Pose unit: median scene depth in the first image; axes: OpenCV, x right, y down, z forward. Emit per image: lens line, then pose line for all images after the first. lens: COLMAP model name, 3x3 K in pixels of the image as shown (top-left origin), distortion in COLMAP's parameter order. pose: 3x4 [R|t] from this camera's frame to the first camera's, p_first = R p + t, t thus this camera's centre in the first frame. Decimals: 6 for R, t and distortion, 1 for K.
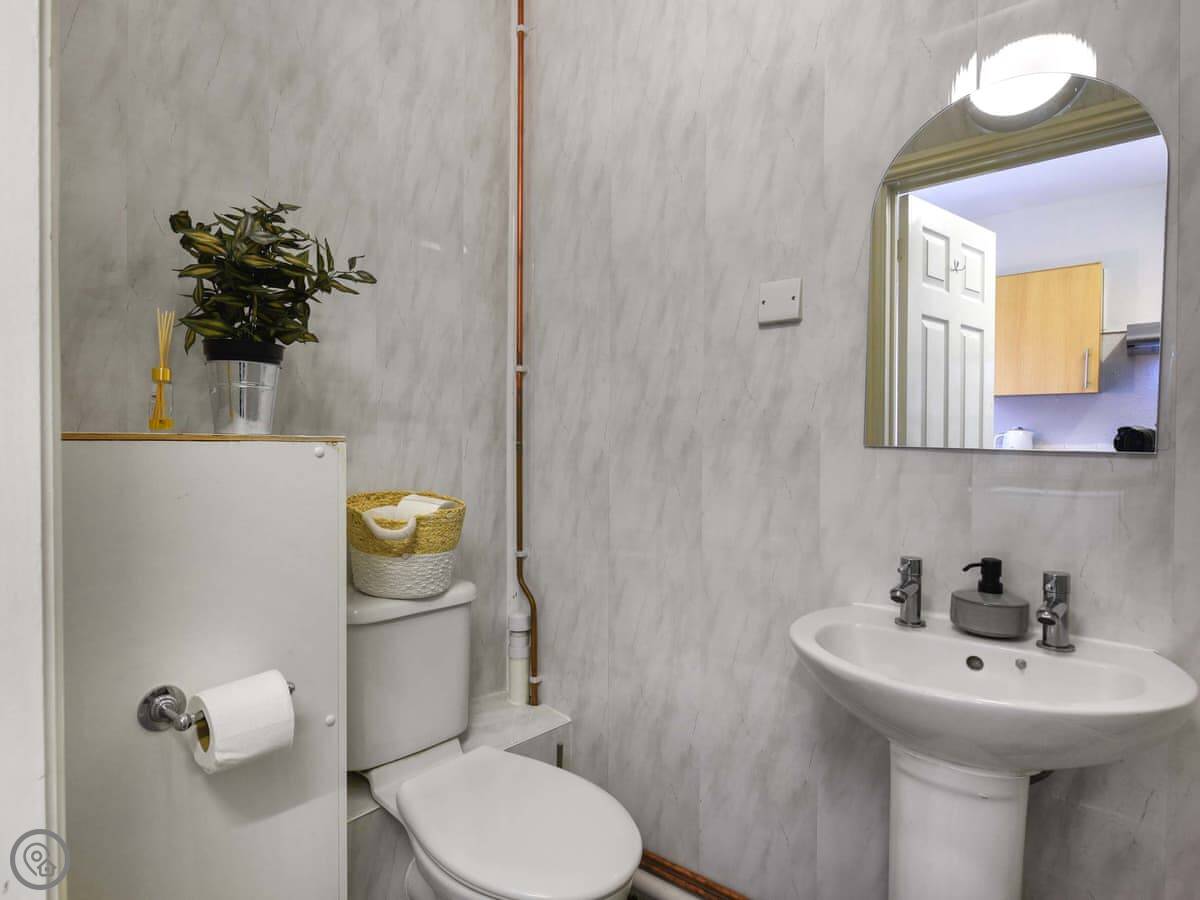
lens RADIAL K [[716.5, 0, 602.1], [0, 716.5, 454.3], [0, 0, 1]] dist [0.001731, 0.000438]
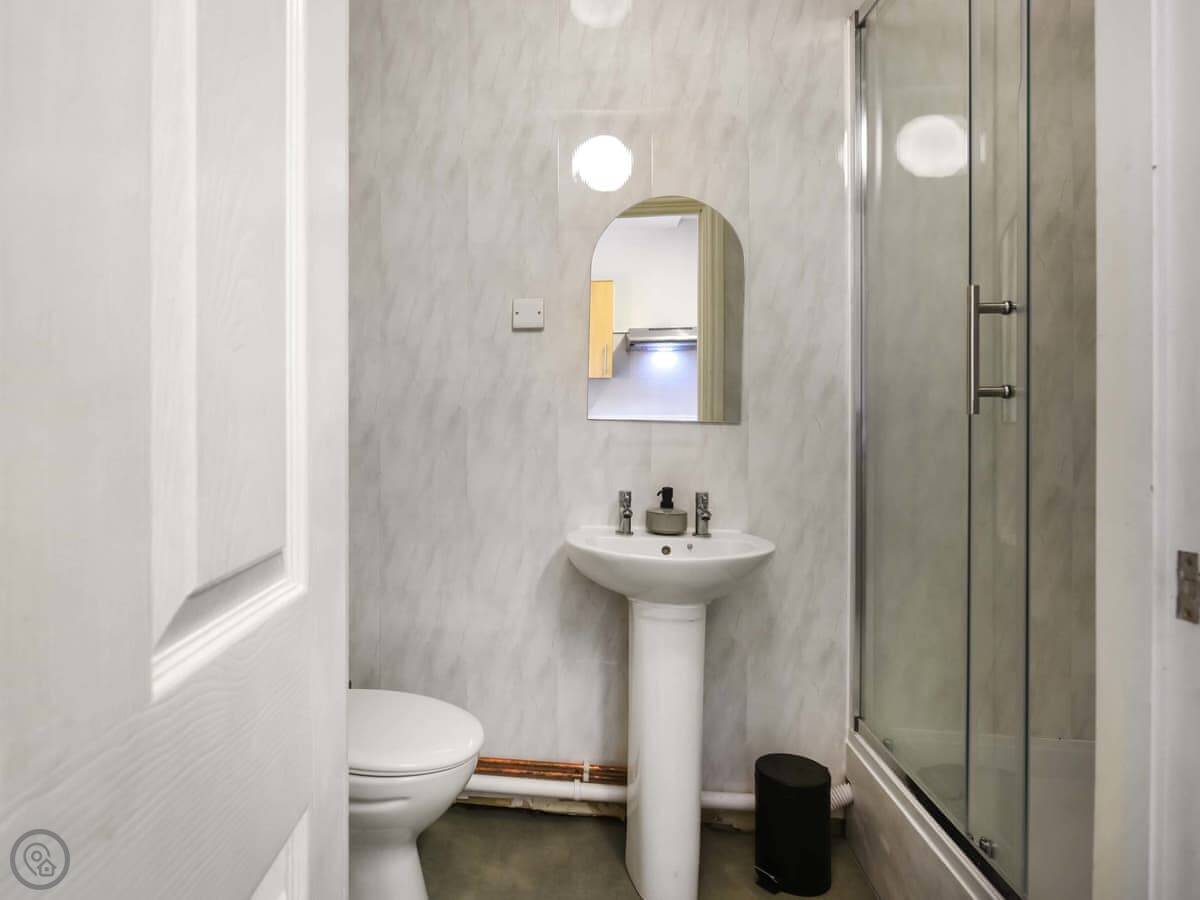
lens RADIAL K [[652.5, 0, 646.4], [0, 652.5, 428.0], [0, 0, 1]] dist [0.038689, 0.000227]
pose [[0.791469, -0.011187, 0.611106, -0.399497], [0.008967, 0.999937, 0.006690, -0.001201], [-0.611143, 0.000185, 0.791520, -0.152100]]
